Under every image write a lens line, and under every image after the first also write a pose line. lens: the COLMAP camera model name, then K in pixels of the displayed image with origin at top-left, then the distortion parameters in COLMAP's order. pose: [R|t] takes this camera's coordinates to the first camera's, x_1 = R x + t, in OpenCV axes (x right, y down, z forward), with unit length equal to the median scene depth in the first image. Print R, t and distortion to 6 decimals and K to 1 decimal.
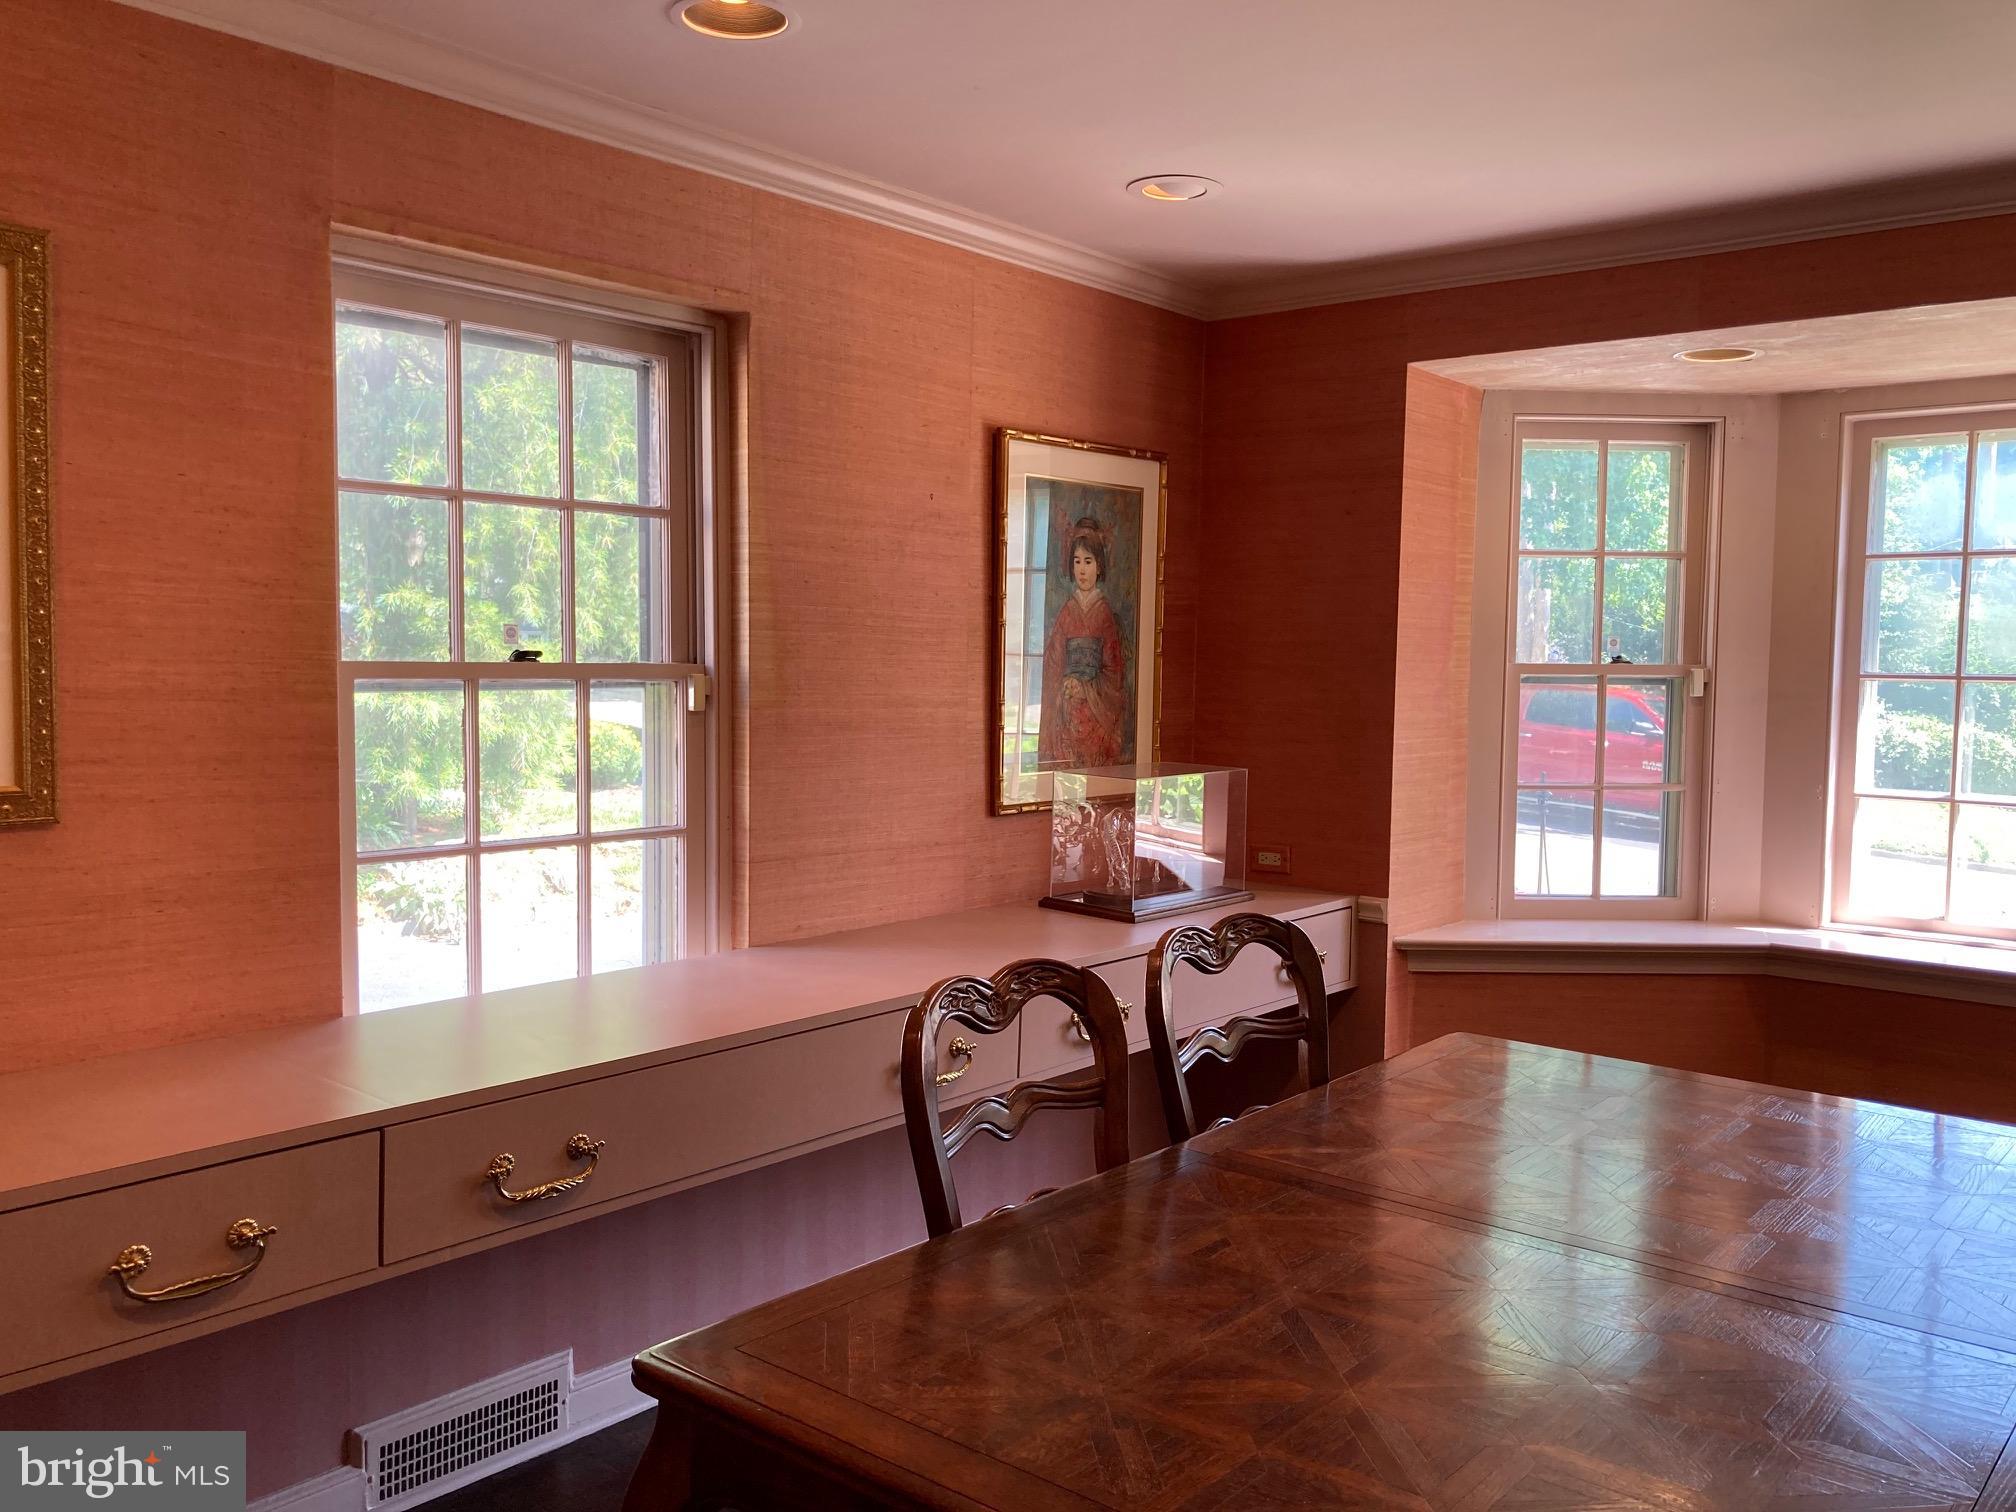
lens RADIAL K [[1674.8, 0, 1041.7], [0, 1674.8, 753.2], [0, 0, 1]] dist [0.098426, -0.123217]
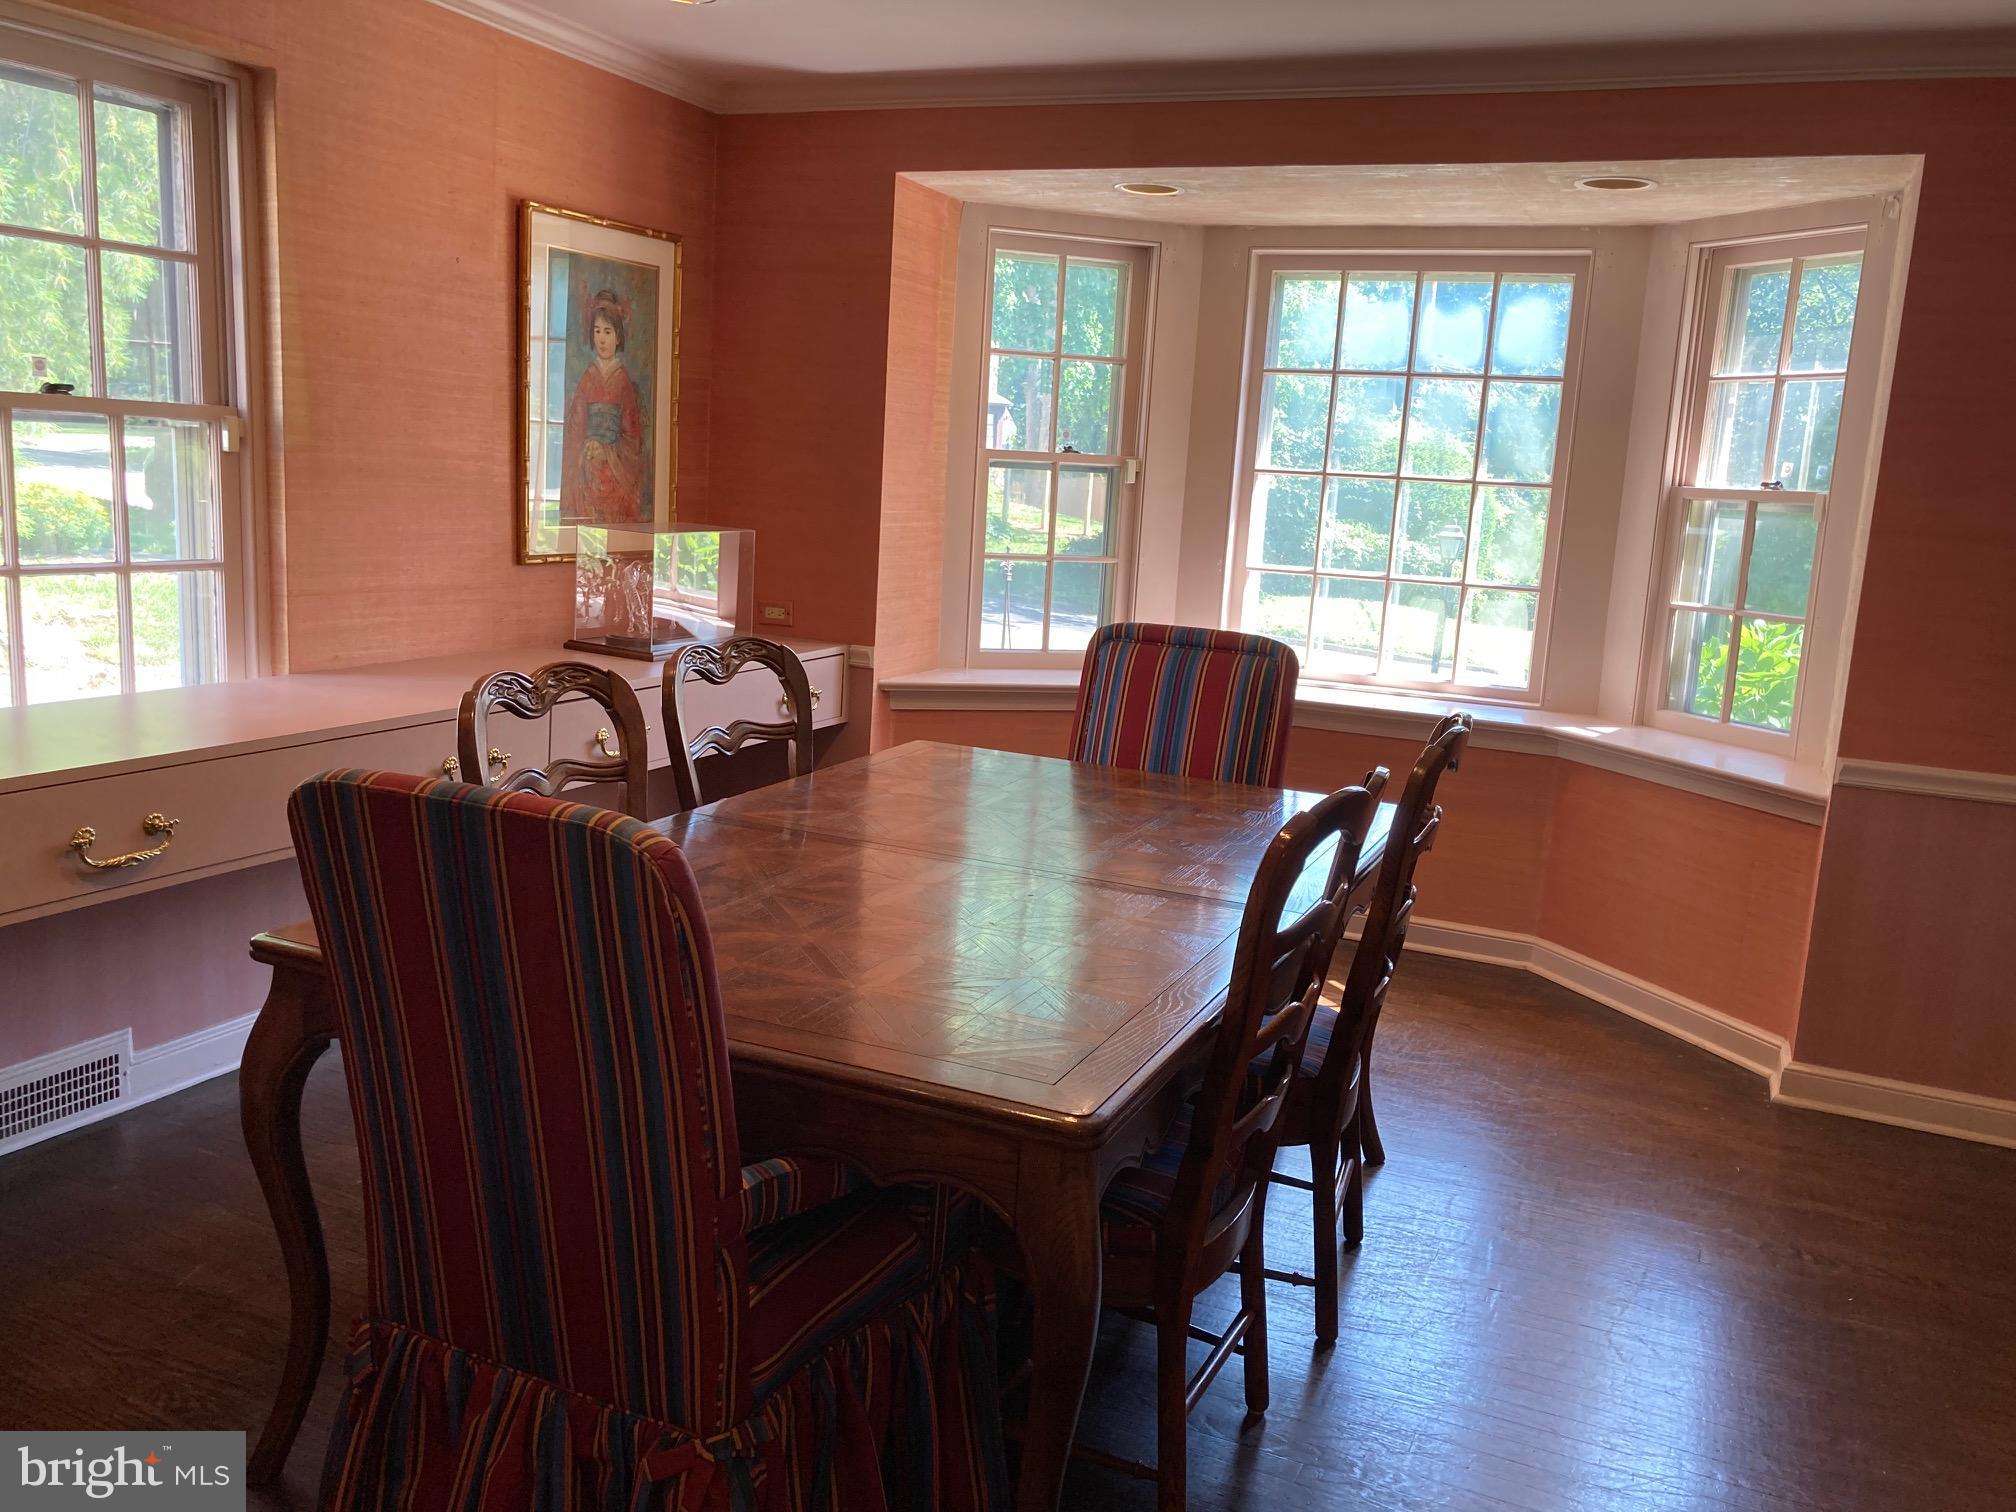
lens RADIAL K [[1661.6, 0, 1008.0], [0, 1661.6, 756.0], [0, 0, 1]] dist [0.055628, -0.067437]
pose [[0.964892, -0.005647, 0.262587, -0.008383], [-0.027170, 0.992259, 0.121175, 0.020649], [-0.261239, -0.124056, 0.957269, -0.144167]]
